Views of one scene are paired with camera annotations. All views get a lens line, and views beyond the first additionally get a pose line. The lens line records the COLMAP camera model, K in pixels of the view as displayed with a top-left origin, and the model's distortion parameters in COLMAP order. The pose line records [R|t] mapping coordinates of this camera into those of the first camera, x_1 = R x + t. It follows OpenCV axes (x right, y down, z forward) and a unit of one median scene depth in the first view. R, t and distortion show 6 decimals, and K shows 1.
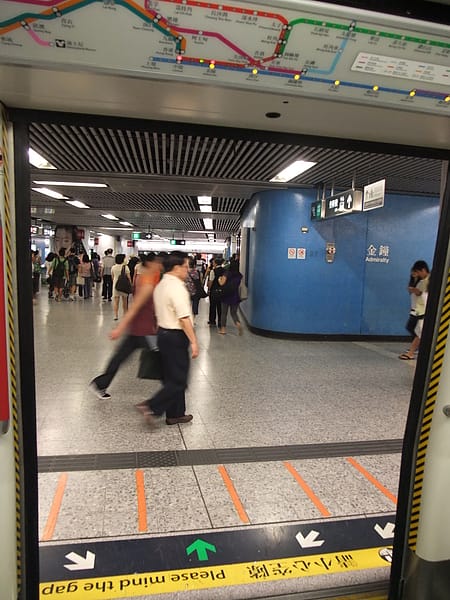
lens RADIAL K [[476.2, 0, 227.3], [0, 476.2, 301.2], [0, 0, 1]] dist [-0.060869, 0.036124]
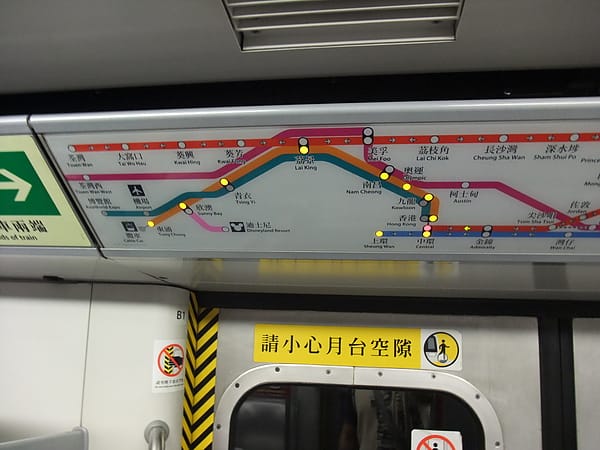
lens RADIAL K [[476.2, 0, 300.2], [0, 476.2, 226.1], [0, 0, 1]] dist [-0.060869, 0.036124]
pose [[0.945746, -0.107625, -0.306564, -0.075791], [-0.033473, 0.906249, -0.421418, -0.286438], [0.323179, 0.408816, 0.853478, 0.478531]]
